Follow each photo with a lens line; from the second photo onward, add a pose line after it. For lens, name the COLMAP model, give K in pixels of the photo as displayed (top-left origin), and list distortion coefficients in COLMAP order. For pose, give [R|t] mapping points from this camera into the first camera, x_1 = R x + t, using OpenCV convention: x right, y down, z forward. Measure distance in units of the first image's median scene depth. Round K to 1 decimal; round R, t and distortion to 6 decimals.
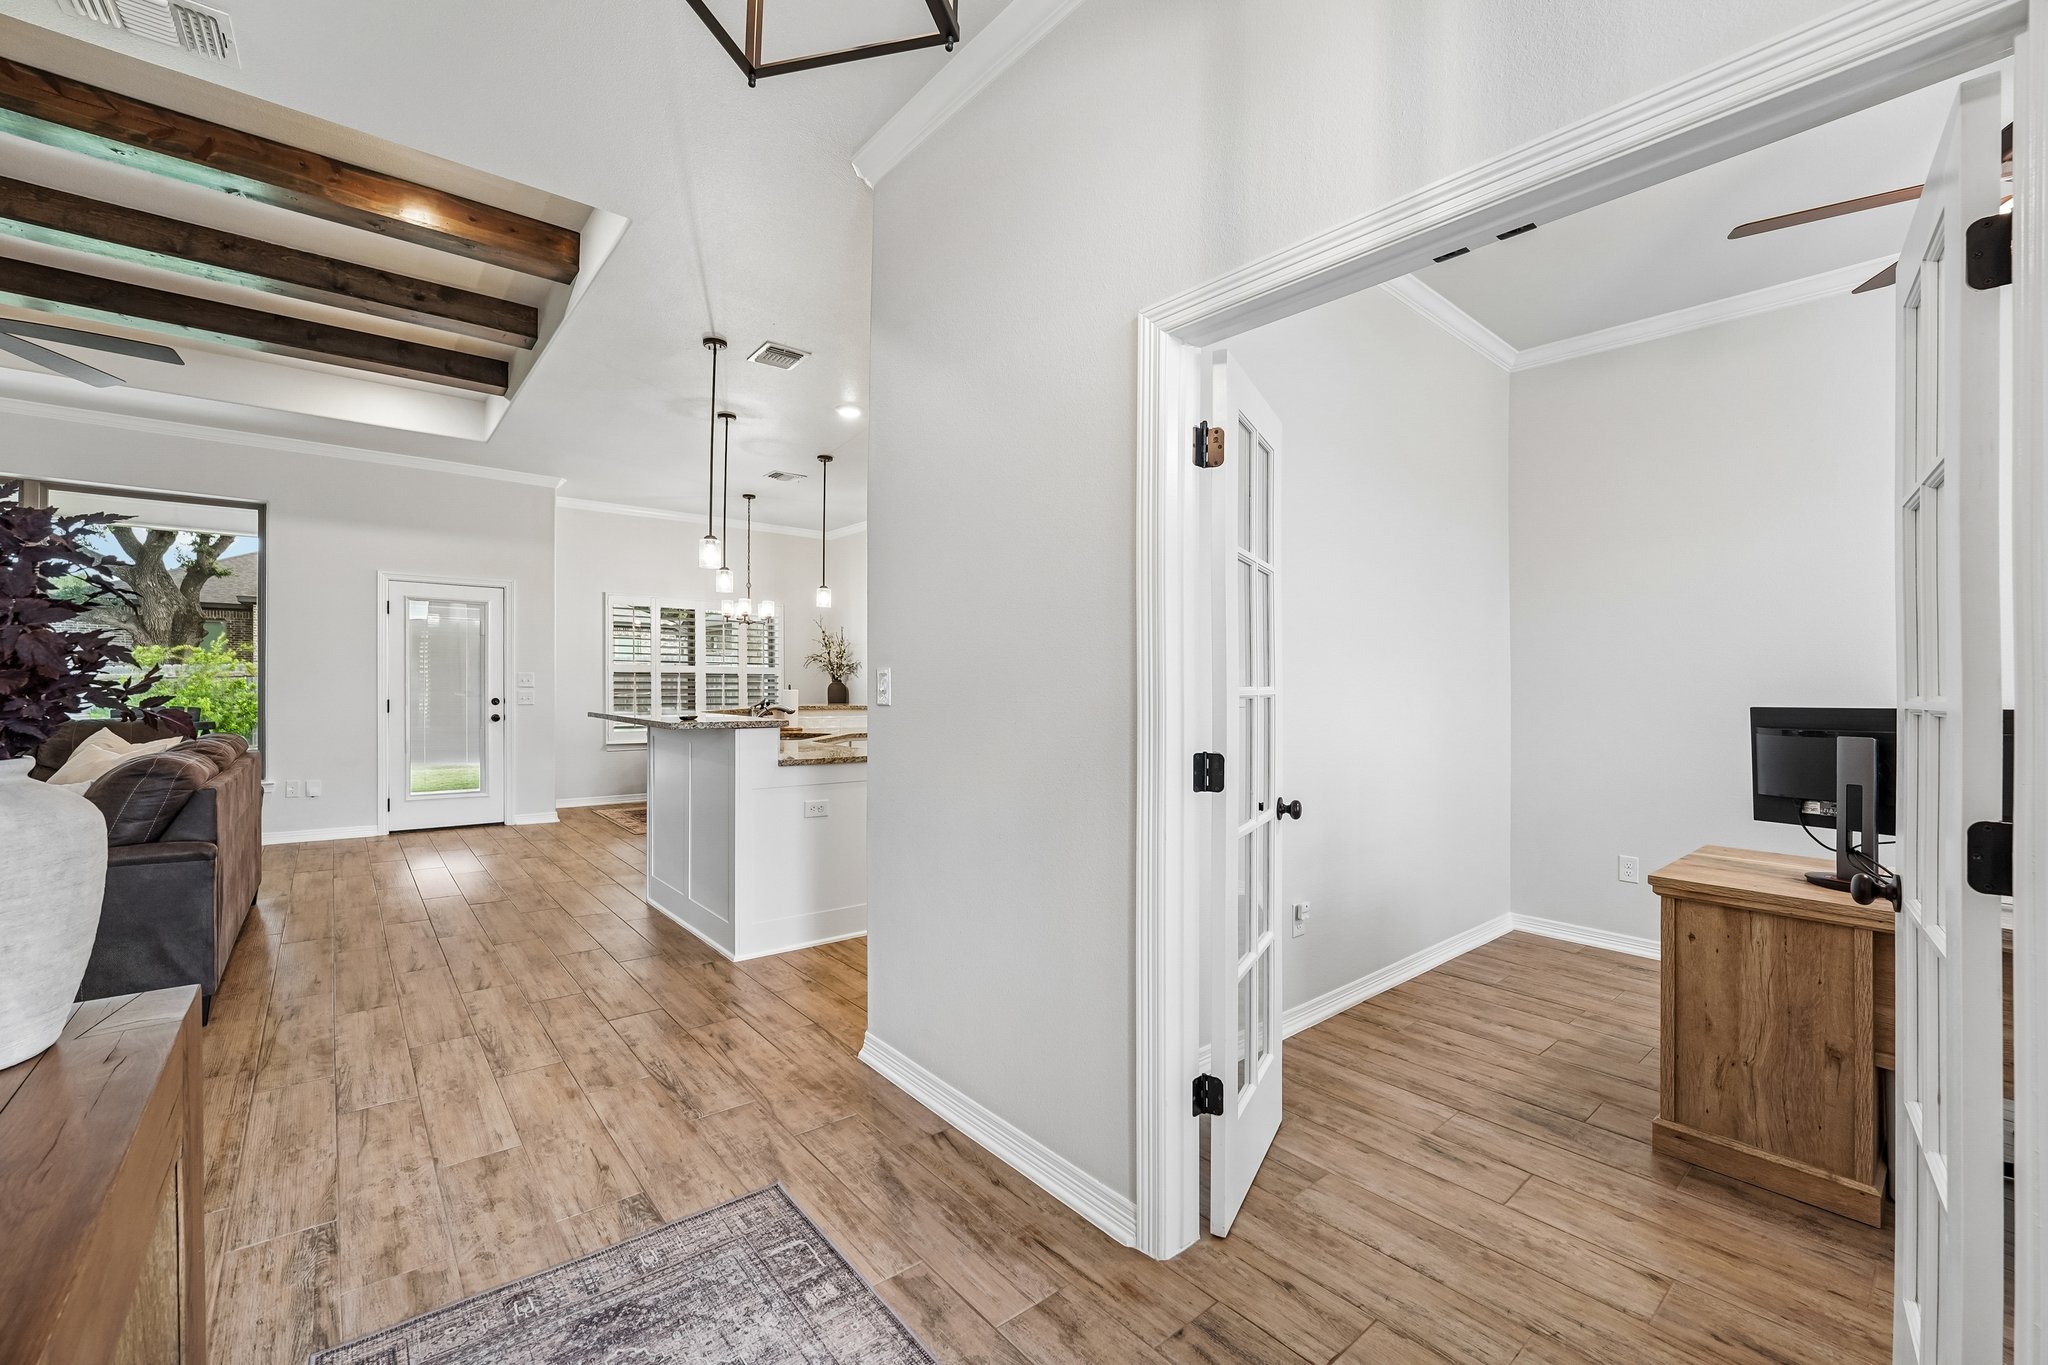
lens RADIAL K [[845.8, 0, 1029.6], [0, 845.8, 694.6], [0, 0, 1]] dist [-0.020678, 0.002039]
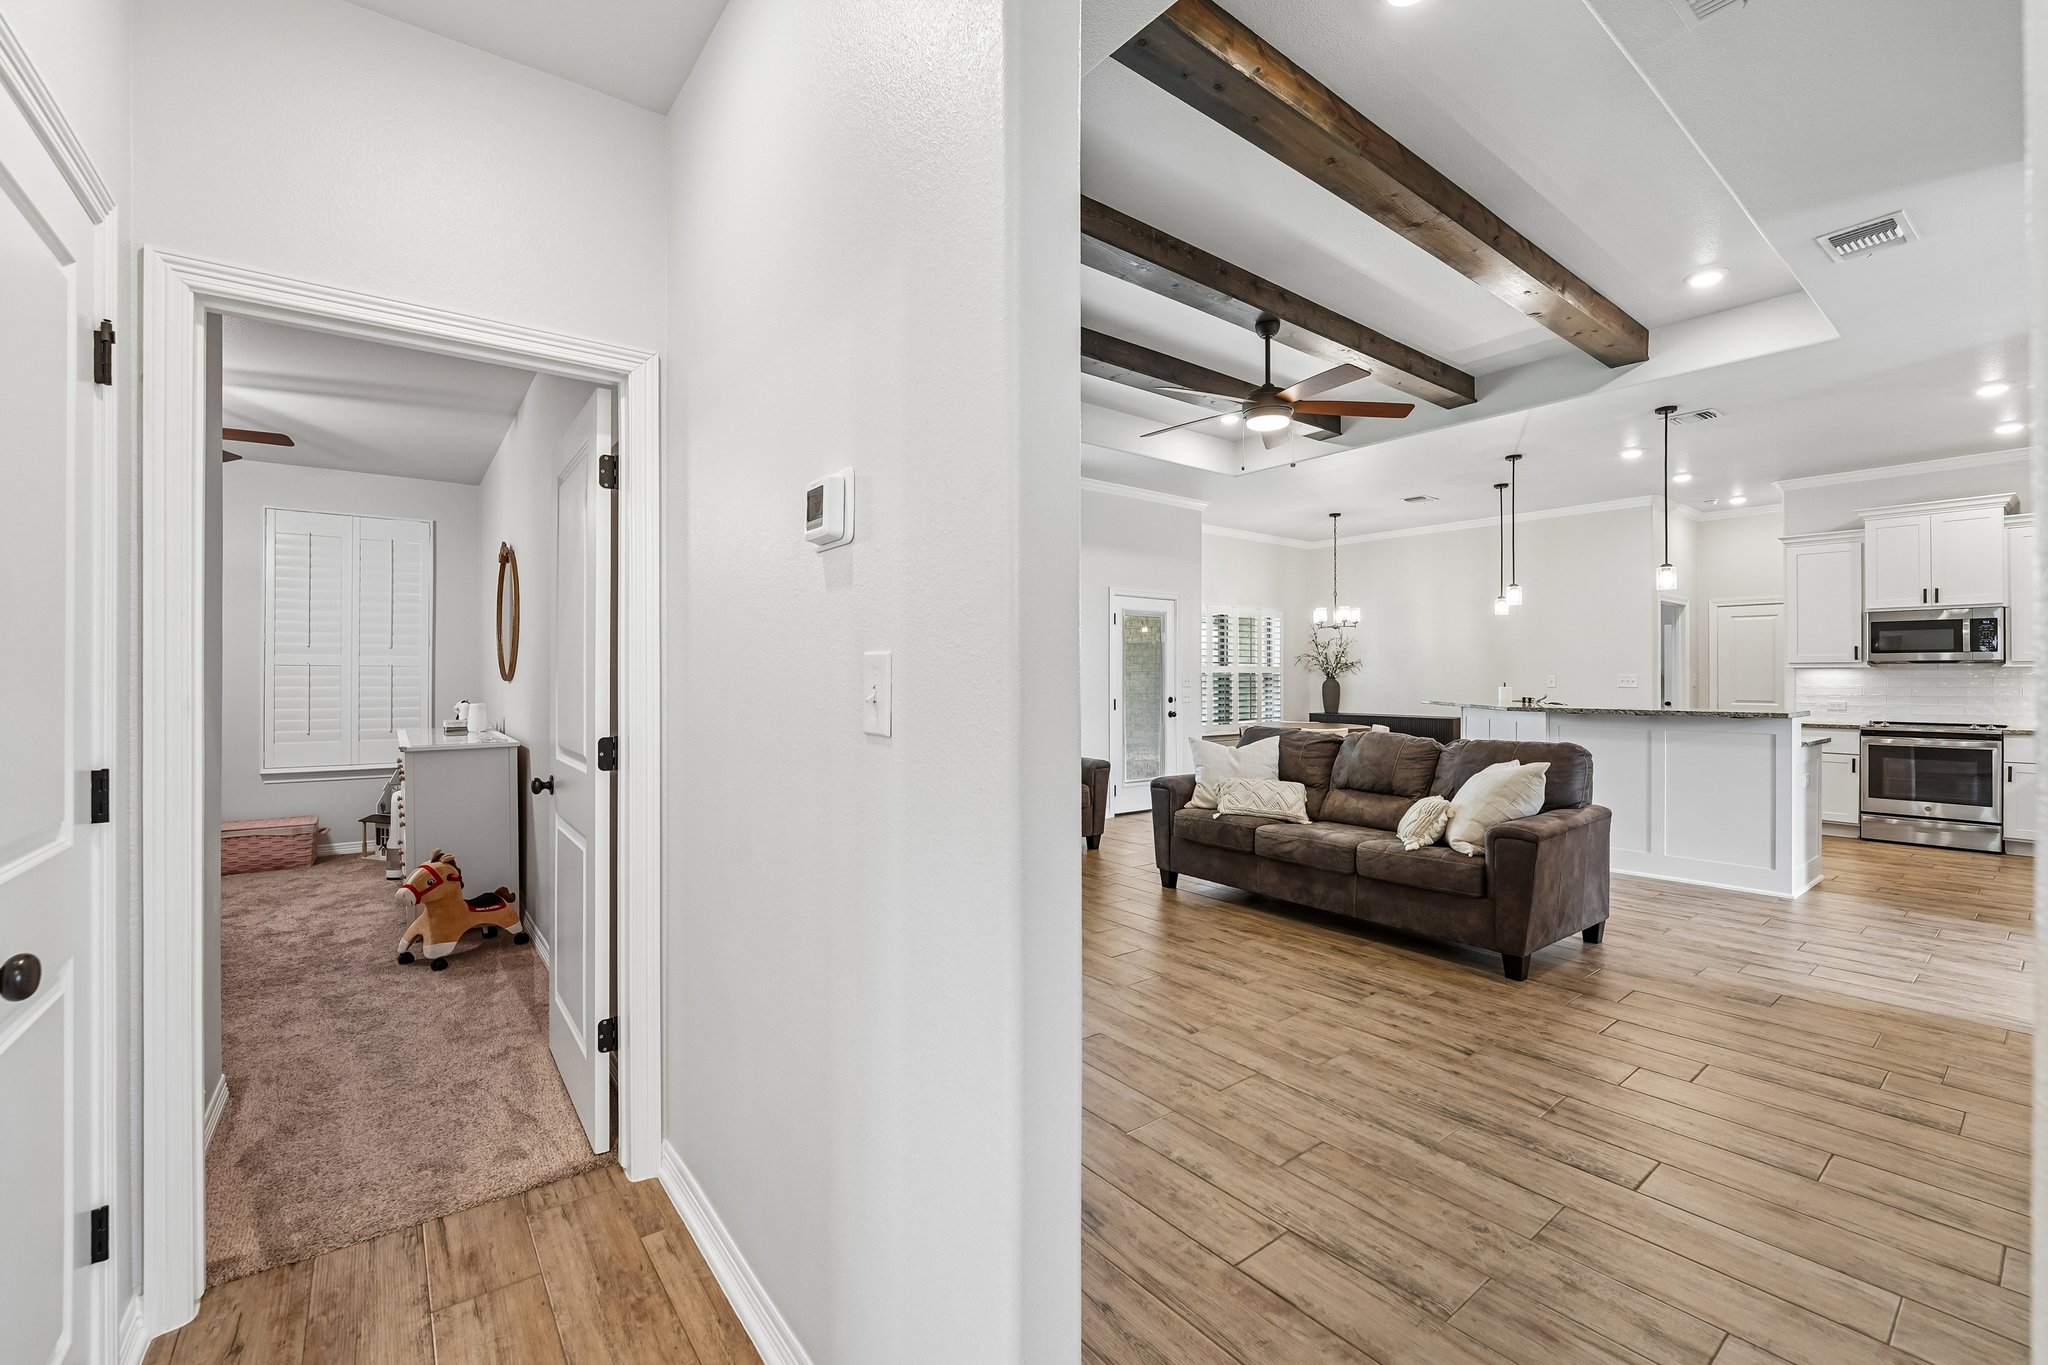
lens RADIAL K [[845.8, 0, 1014.6], [0, 845.8, 674.5], [0, 0, 1]] dist [-0.020678, 0.002039]
pose [[0.998638, -0.008404, -0.051500, -0.776483], [0.007516, 0.999820, -0.017425, -0.007501], [0.051637, 0.017014, 0.998521, -0.156080]]
